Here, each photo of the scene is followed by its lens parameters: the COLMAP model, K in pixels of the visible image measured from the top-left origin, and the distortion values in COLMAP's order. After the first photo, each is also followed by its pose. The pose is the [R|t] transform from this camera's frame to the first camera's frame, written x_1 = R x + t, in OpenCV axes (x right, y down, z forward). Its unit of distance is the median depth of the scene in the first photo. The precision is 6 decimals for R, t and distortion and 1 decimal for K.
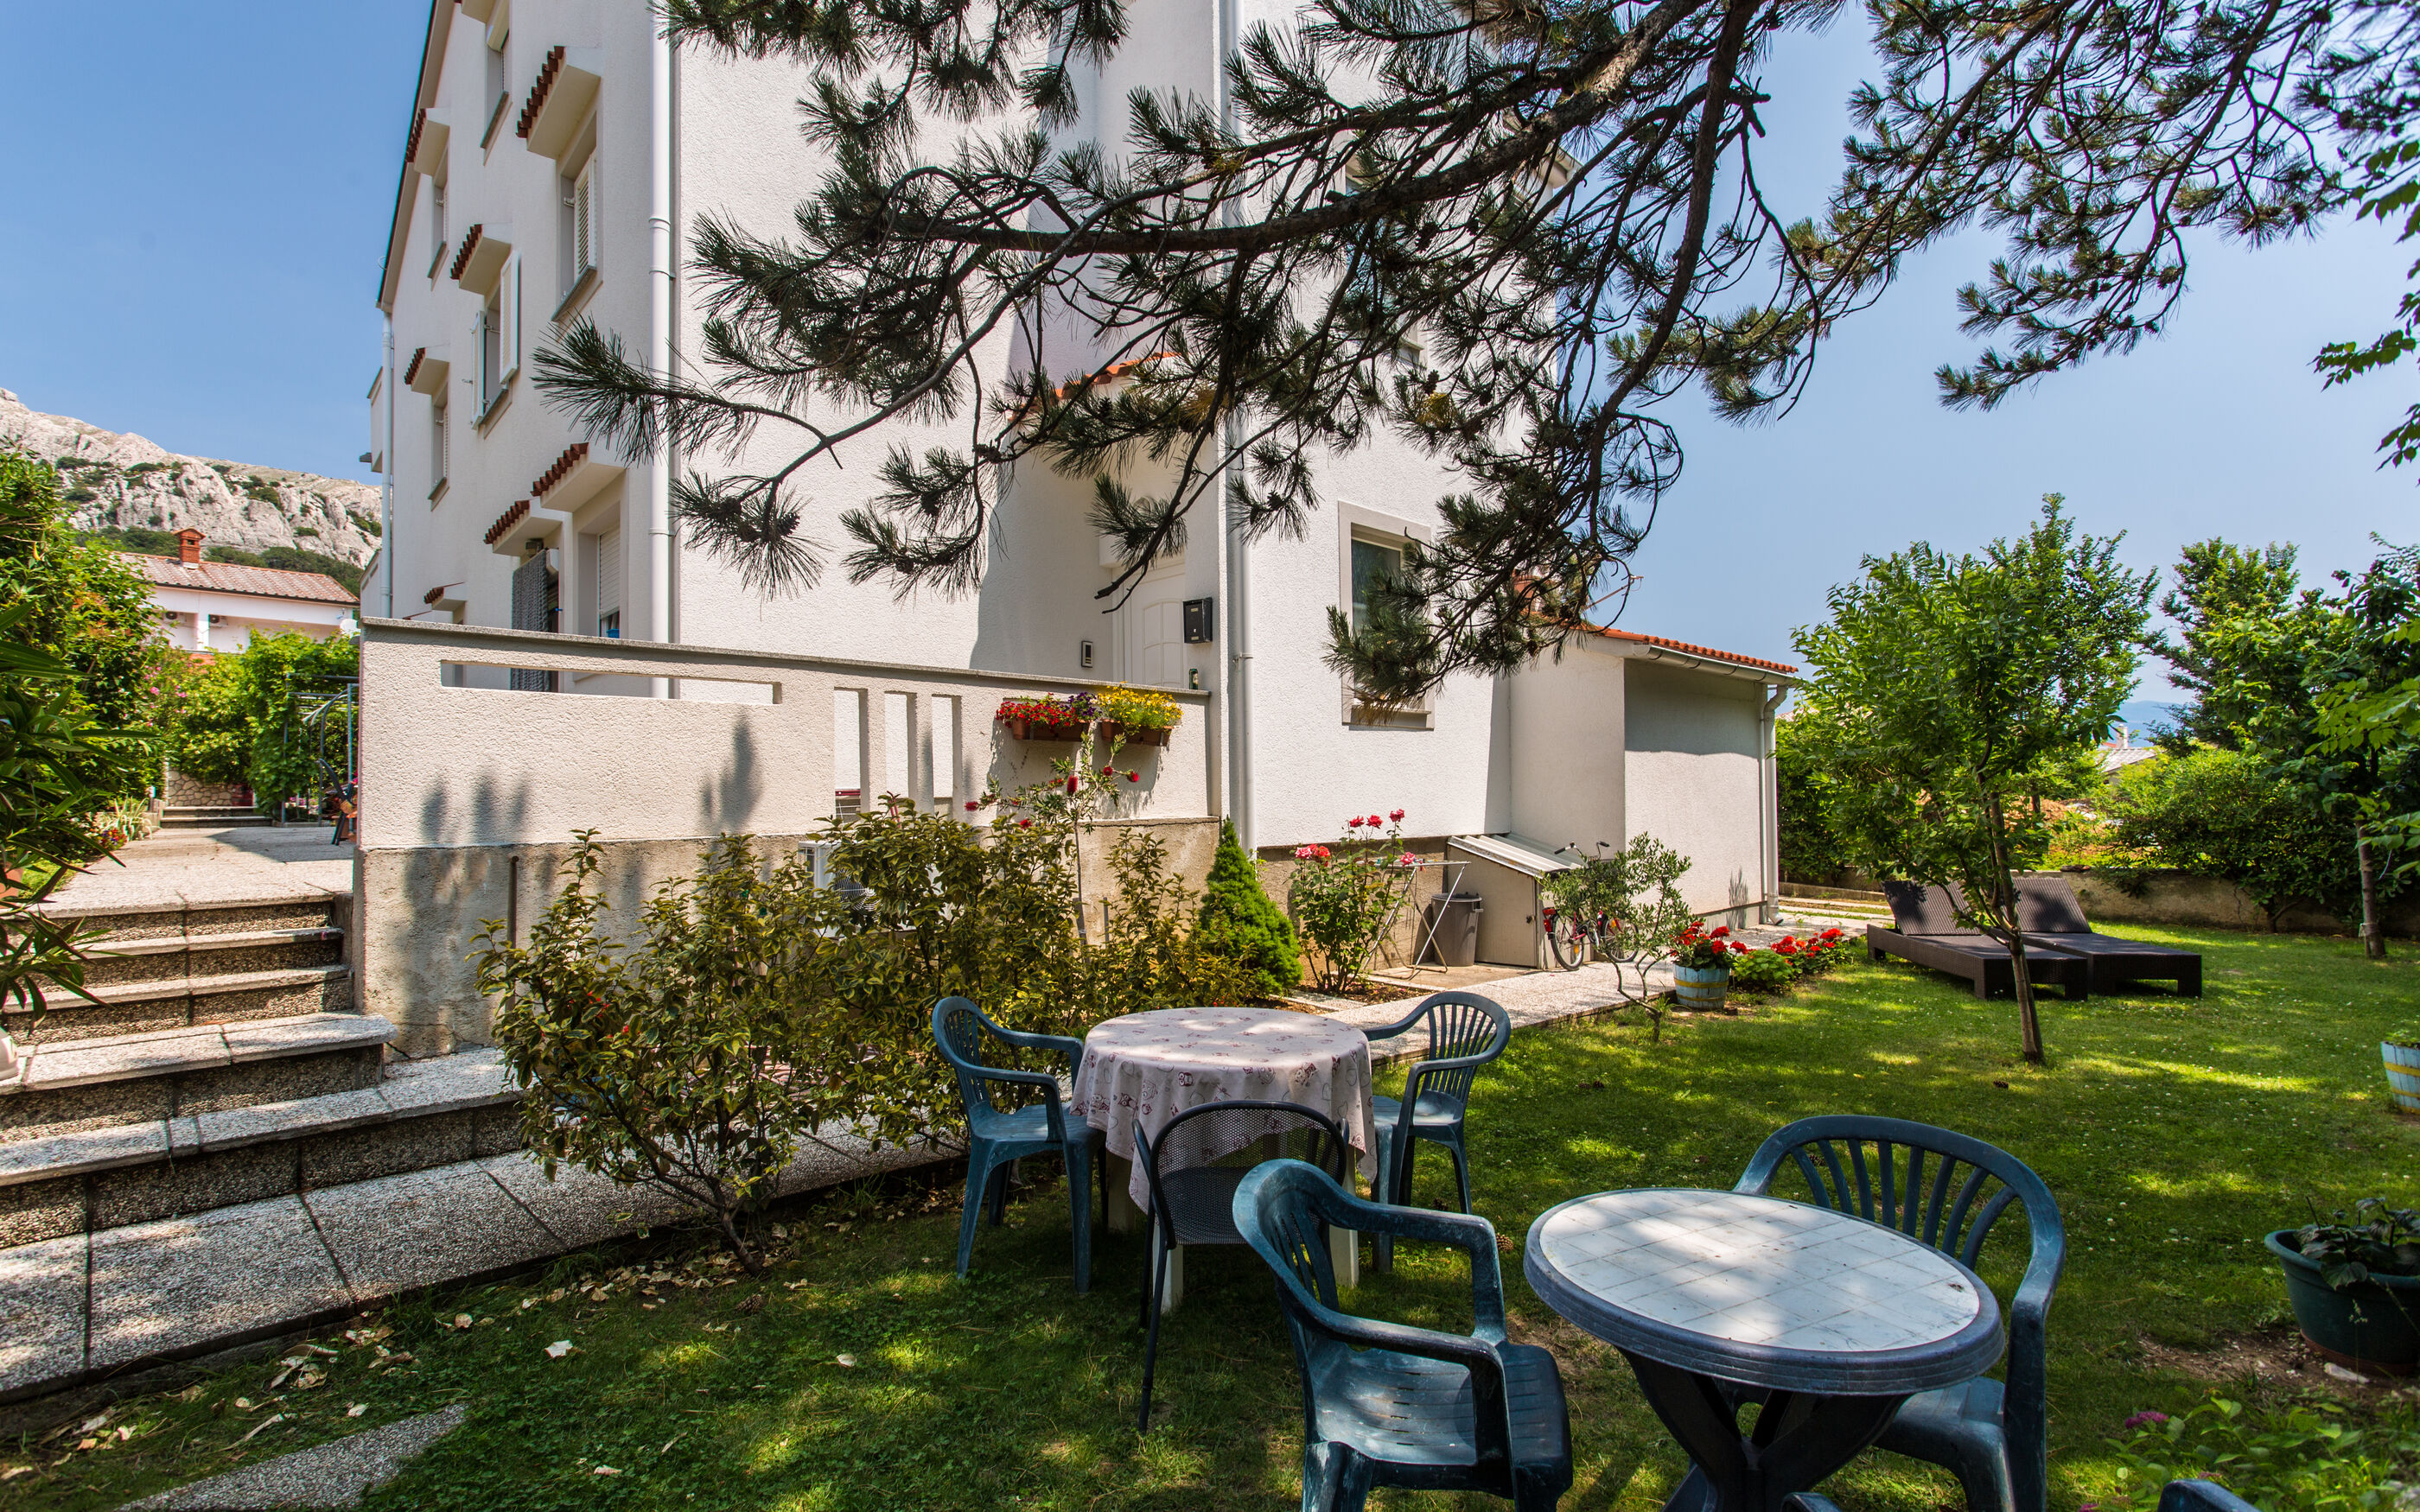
lens RADIAL K [[1175.8, 0, 1229.5], [0, 1175.8, 761.9], [0, 0, 1]] dist [0.003334, 0.002121]
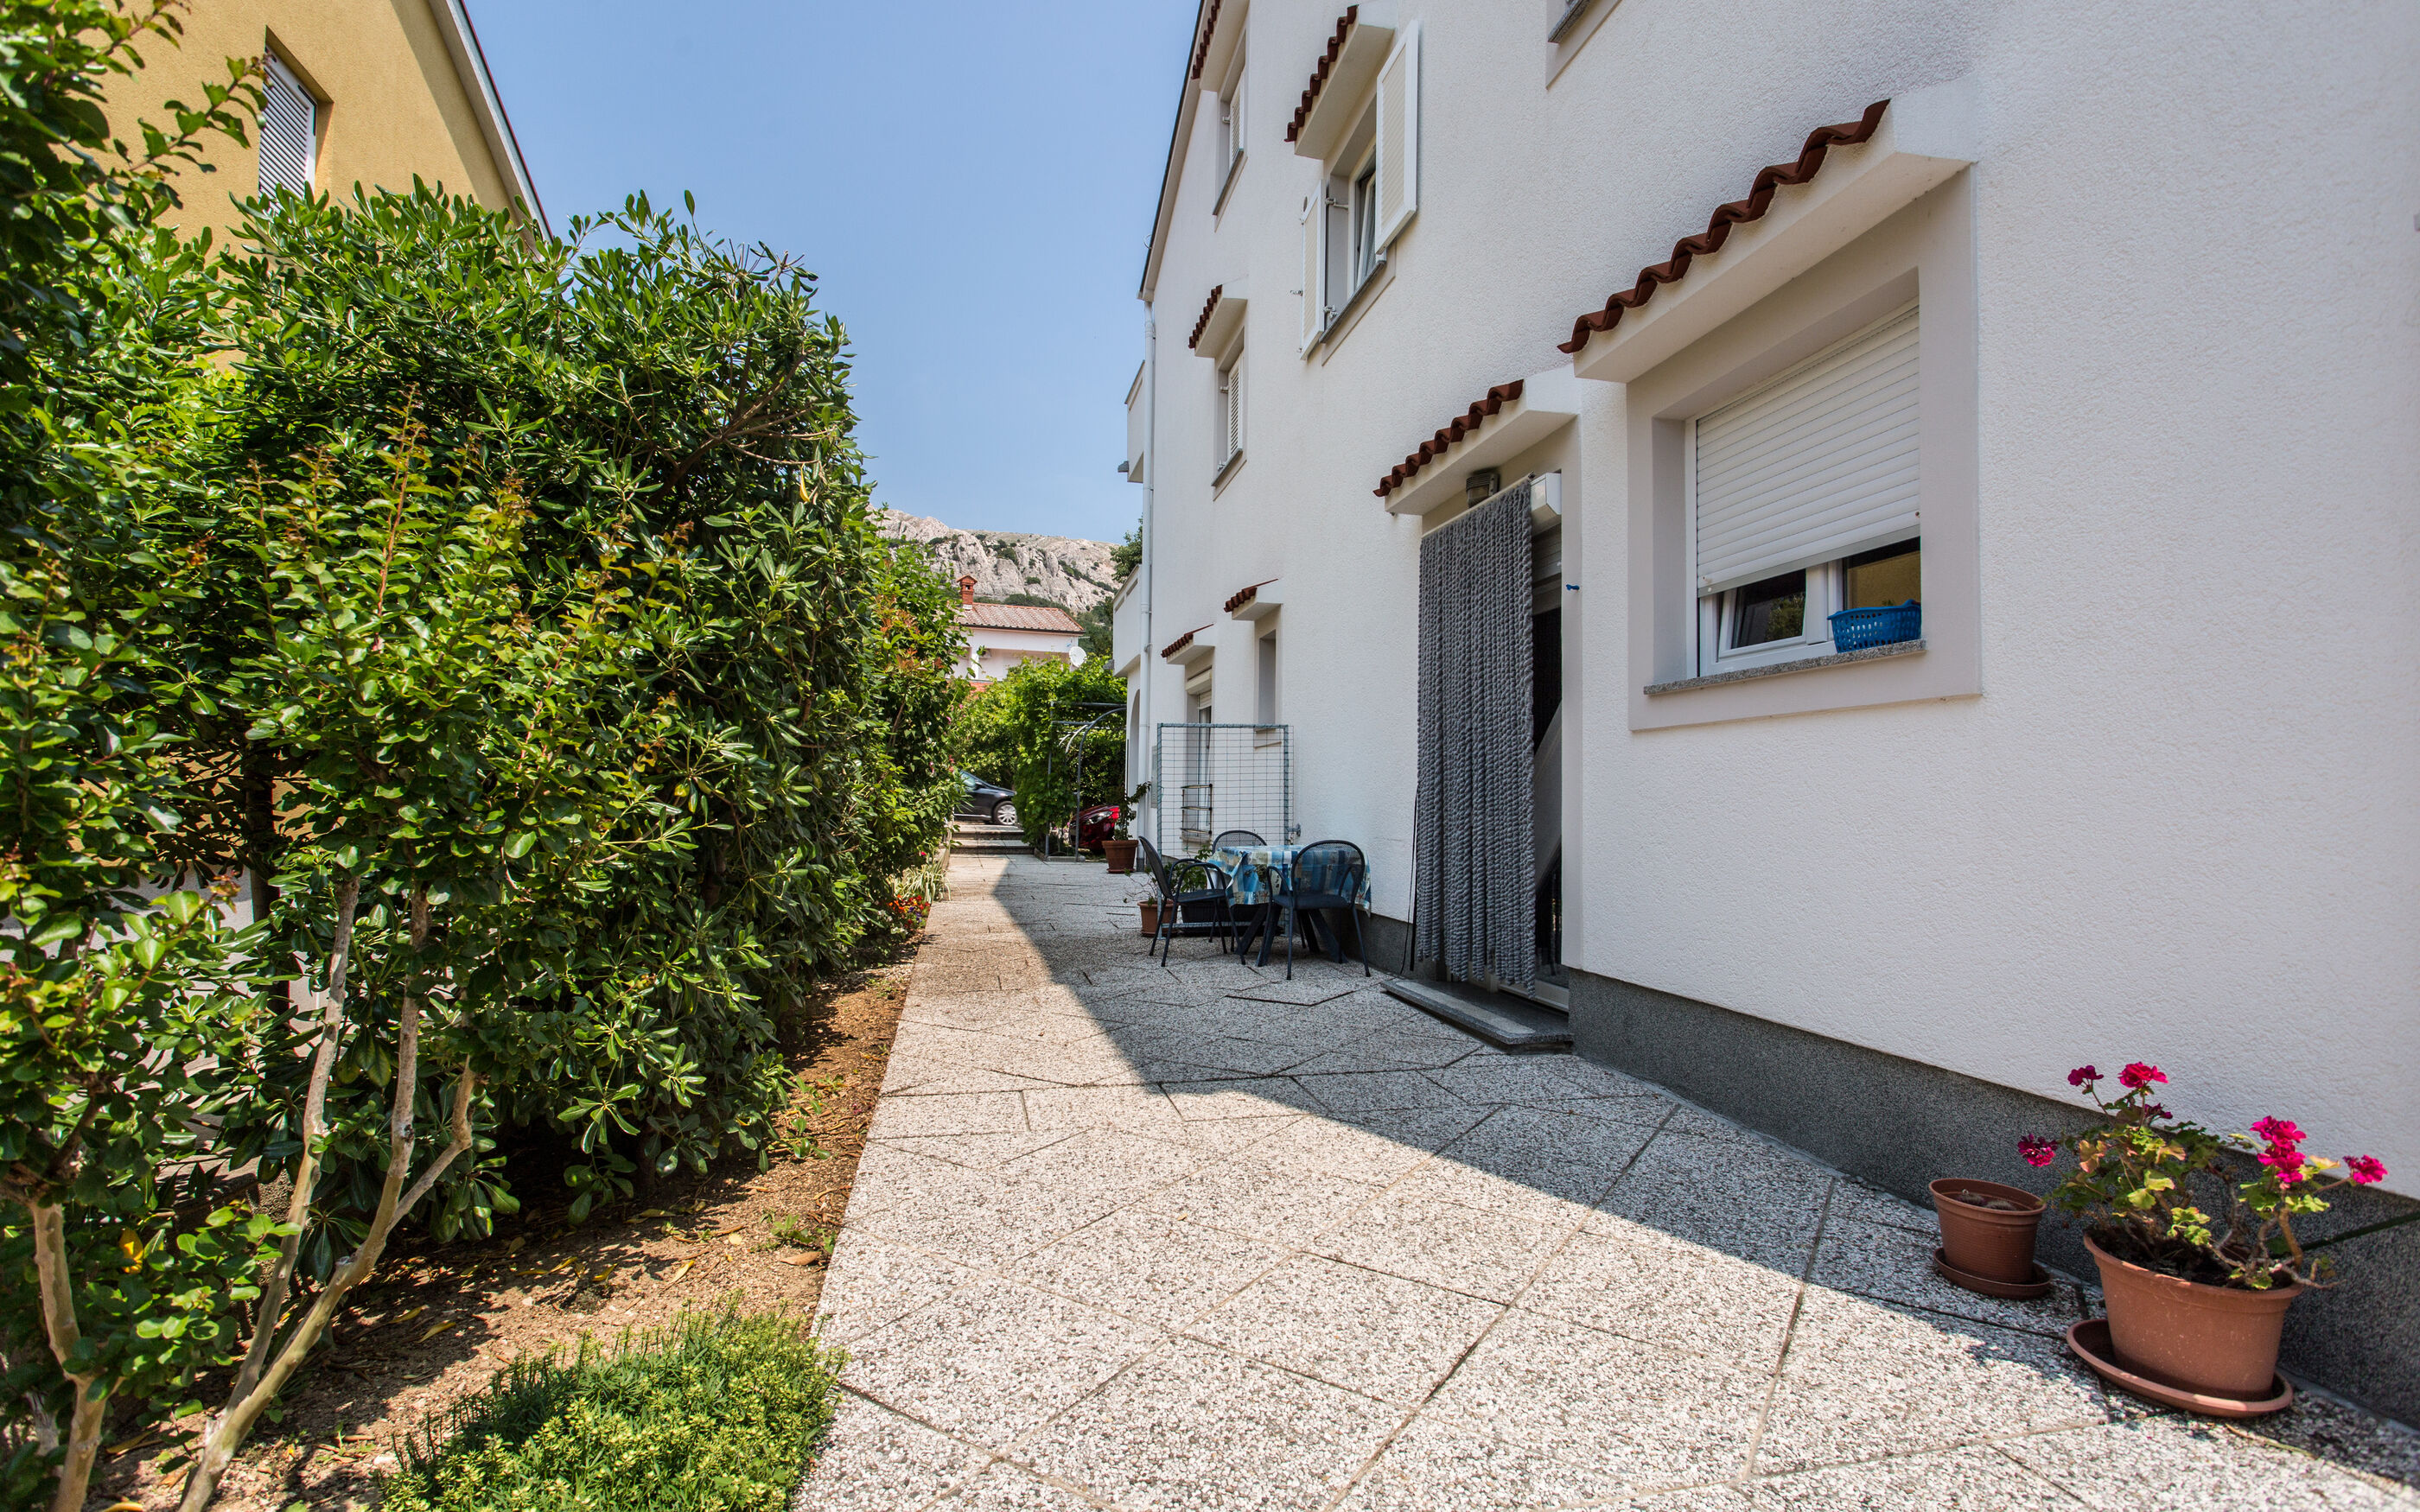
lens RADIAL K [[1175.8, 0, 1200.1], [0, 1175.8, 749.7], [0, 0, 1]] dist [0.003334, 0.002121]
pose [[0.867766, 0.000918, -0.496972, -0.225344], [-0.008594, 0.999877, -0.013158, -0.025258], [0.496898, 0.015689, 0.867667, 0.236234]]
